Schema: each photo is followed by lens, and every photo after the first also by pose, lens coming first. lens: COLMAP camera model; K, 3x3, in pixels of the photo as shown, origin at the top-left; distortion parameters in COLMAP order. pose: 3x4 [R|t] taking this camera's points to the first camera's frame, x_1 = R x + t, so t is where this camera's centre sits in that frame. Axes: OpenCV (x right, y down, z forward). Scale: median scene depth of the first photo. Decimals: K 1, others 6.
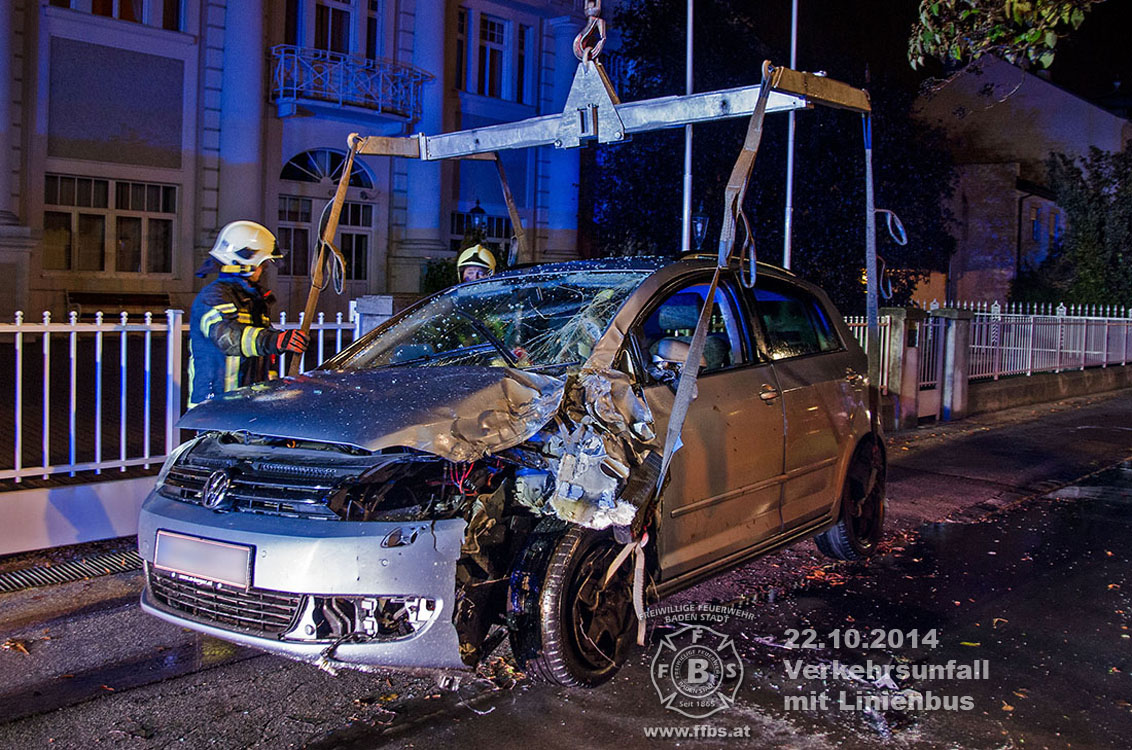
lens RADIAL K [[984.1, 0, 549.9], [0, 984.1, 373.0], [0, 0, 1]] dist [-0.089989, 0.012027]
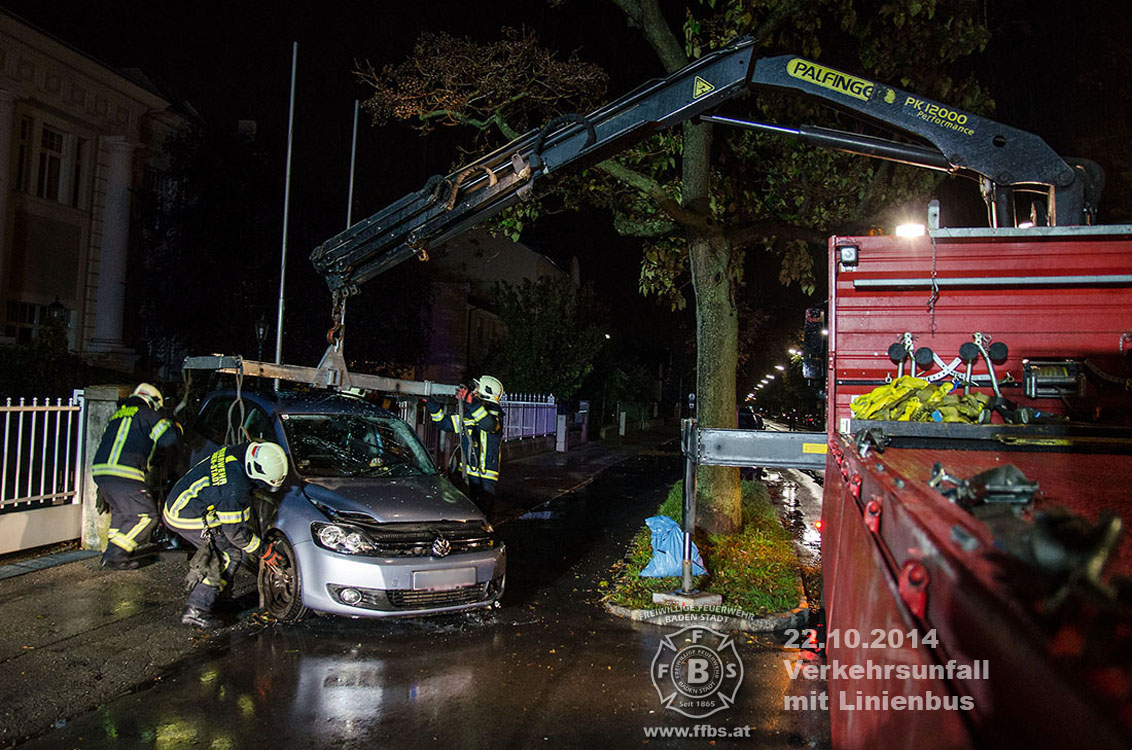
lens RADIAL K [[943.5, 0, 564.4], [0, 943.5, 404.4], [0, 0, 1]] dist [-0.102882, 0.003683]
pose [[0.834559, 0.008030, 0.550860, -0.137174], [0.019858, 0.998806, -0.044645, 0.006768], [-0.550560, 0.048198, 0.833403, -0.166452]]
